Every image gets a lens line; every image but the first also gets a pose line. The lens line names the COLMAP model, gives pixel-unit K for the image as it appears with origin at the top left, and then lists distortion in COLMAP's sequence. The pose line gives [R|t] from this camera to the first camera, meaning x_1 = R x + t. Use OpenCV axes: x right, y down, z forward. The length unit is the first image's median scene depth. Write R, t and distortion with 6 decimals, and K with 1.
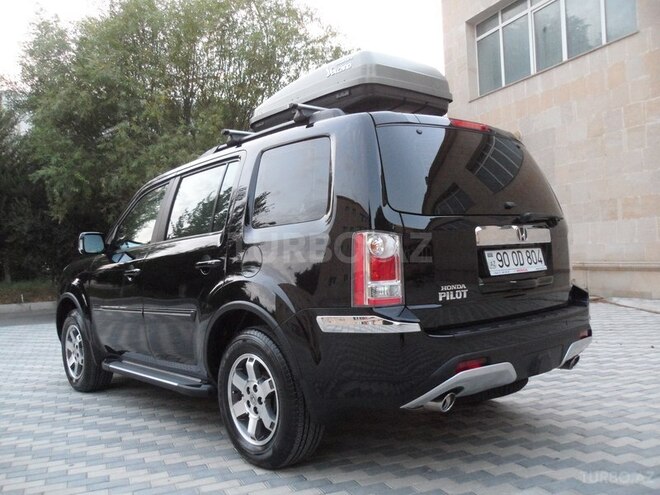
lens RADIAL K [[618.0, 0, 317.2], [0, 618.0, 251.2], [0, 0, 1]] dist [-0.044489, 0.004523]
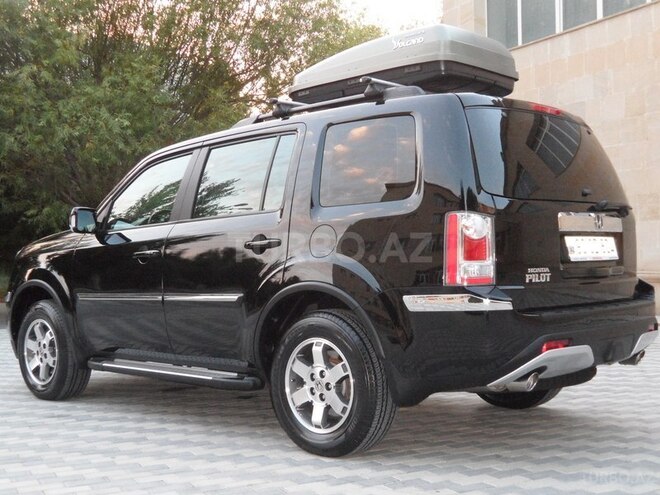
lens RADIAL K [[856.8, 0, 330.0], [0, 856.8, 247.5], [0, 0, 1]] dist [-0.019981, 0.007009]
pose [[0.993942, 0.031555, 0.105279, -0.233826], [-0.030801, 0.999487, -0.008780, 0.037786], [-0.105502, 0.005484, 0.994404, -0.320520]]
